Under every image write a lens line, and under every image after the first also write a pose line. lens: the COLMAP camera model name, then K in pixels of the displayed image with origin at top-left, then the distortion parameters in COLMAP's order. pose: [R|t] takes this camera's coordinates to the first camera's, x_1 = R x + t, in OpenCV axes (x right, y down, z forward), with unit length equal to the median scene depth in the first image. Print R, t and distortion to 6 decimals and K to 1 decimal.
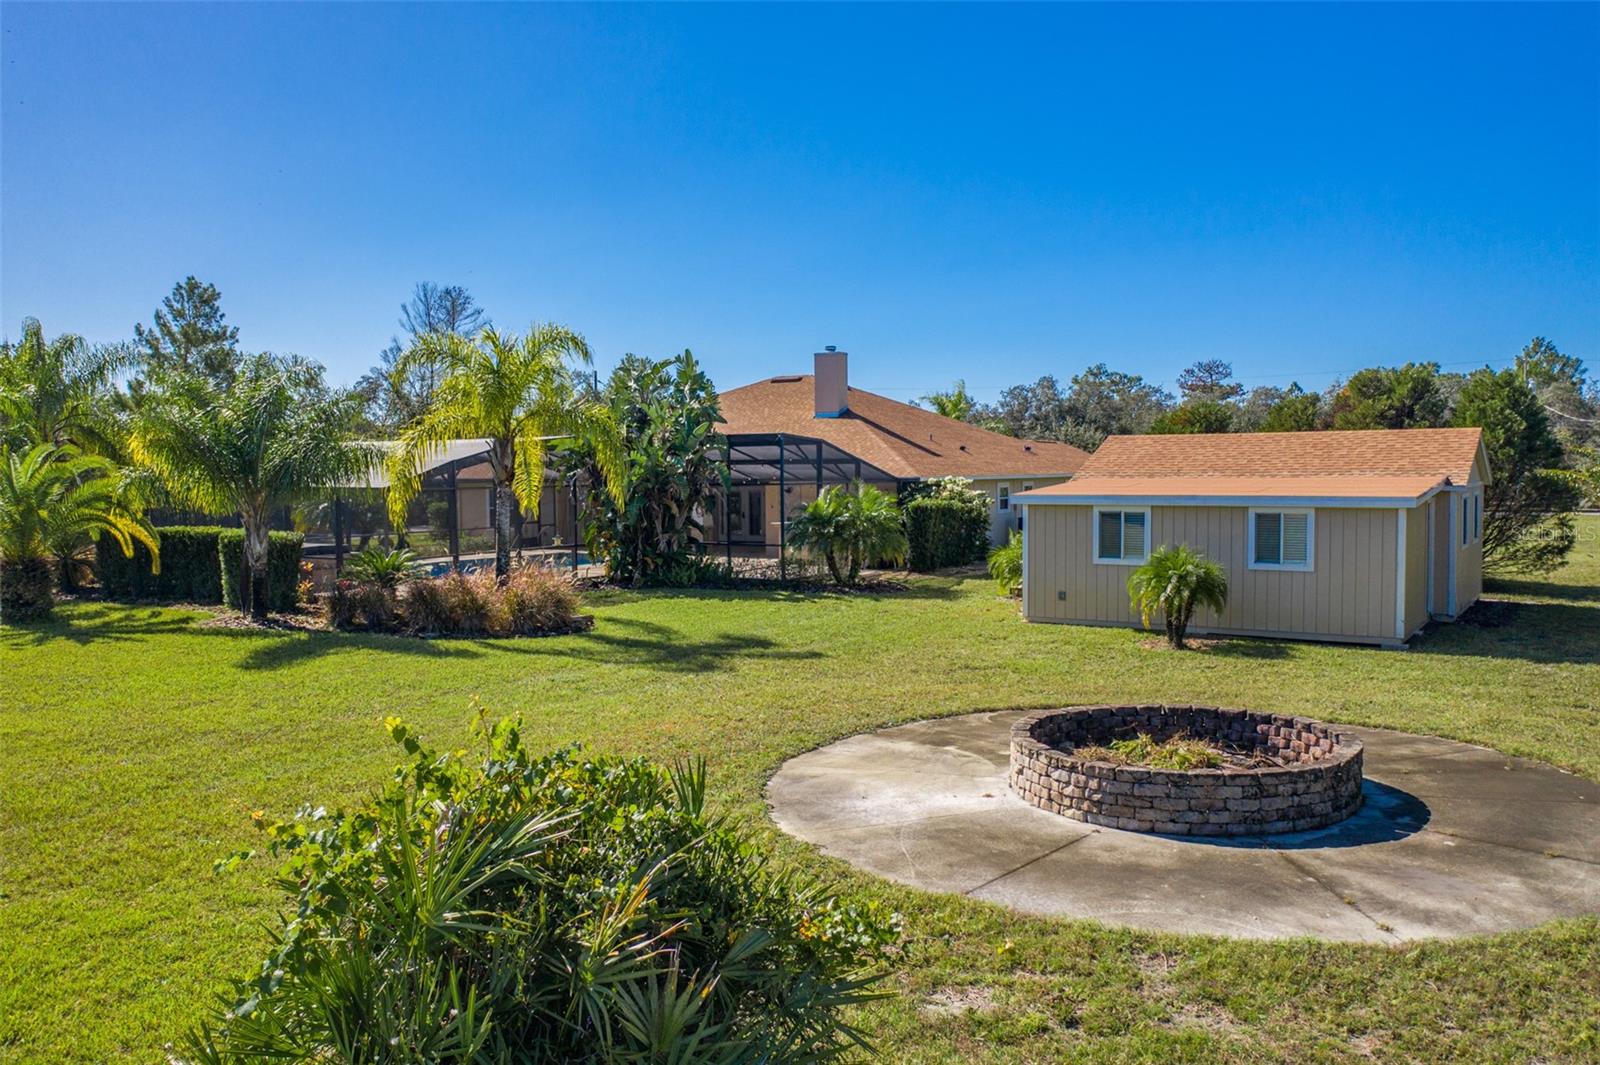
lens RADIAL K [[1253.9, 0, 800.0], [0, 1253.9, 532.5], [0, 0, 1]] dist [-0.048731, 0.033807]
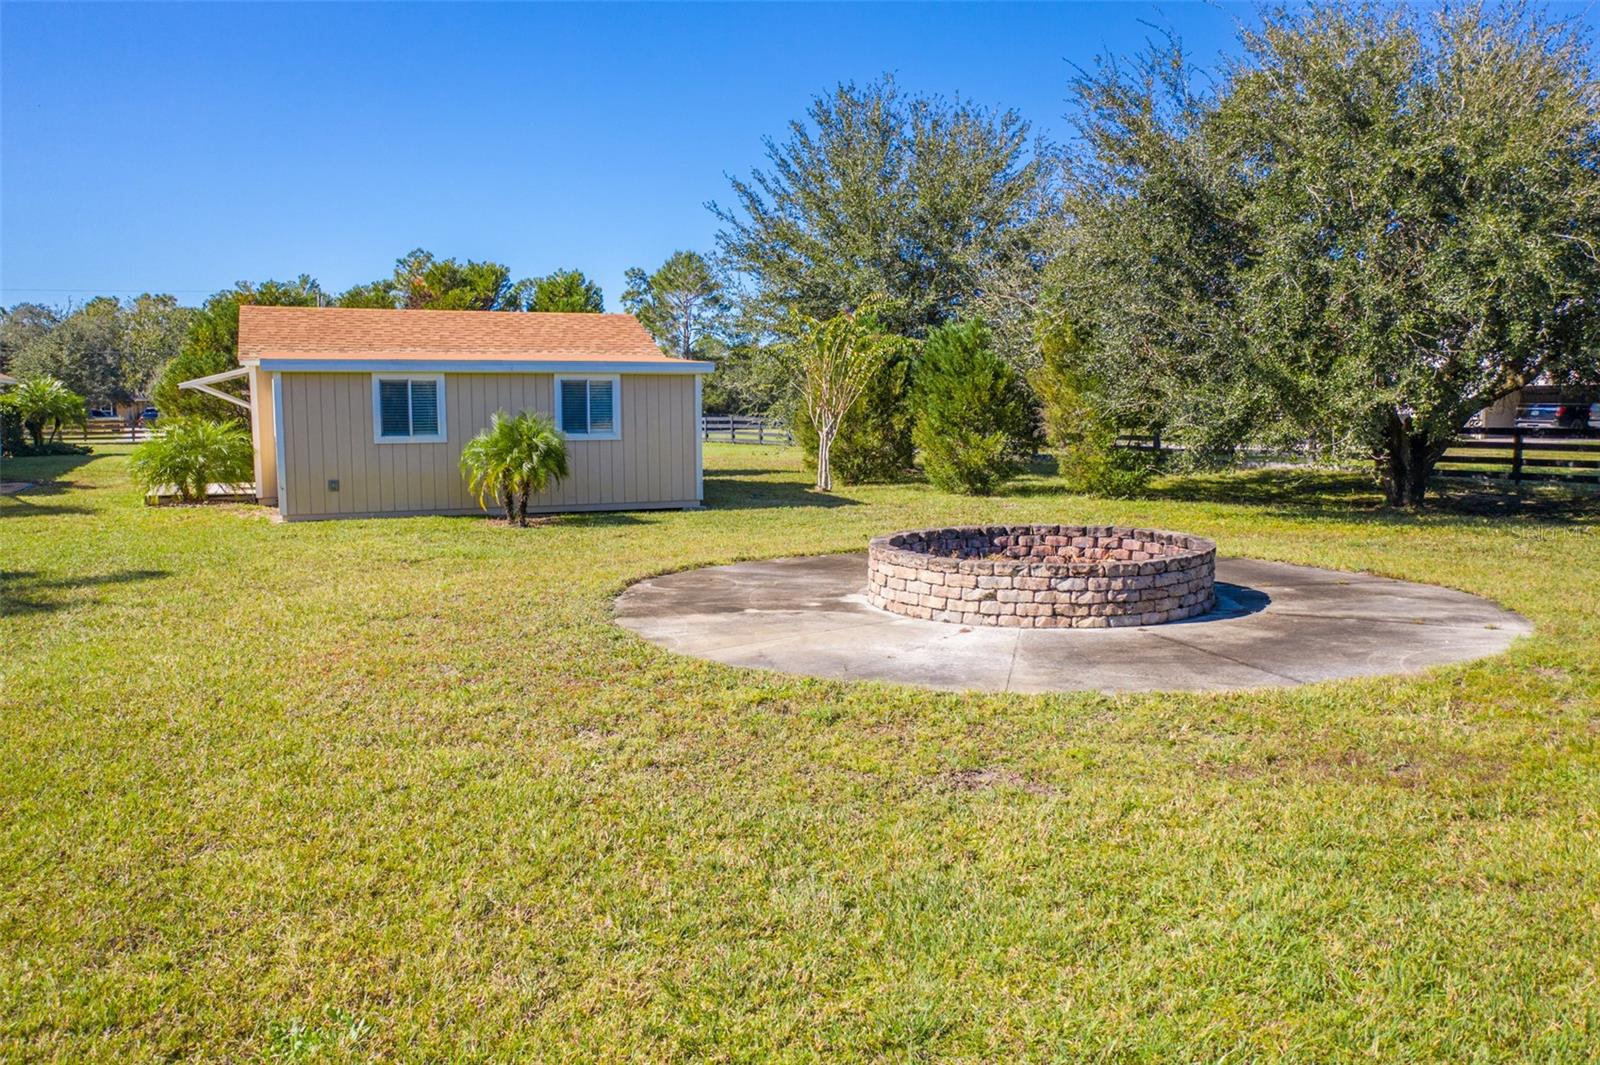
lens RADIAL K [[1253.9, 0, 800.0], [0, 1253.9, 532.5], [0, 0, 1]] dist [-0.048731, 0.033807]
pose [[0.538983, -0.077245, 0.838767, -0.657965], [0.042822, 0.997011, 0.064301, 0.090641], [-0.841227, 0.001261, 0.540680, 0.679107]]
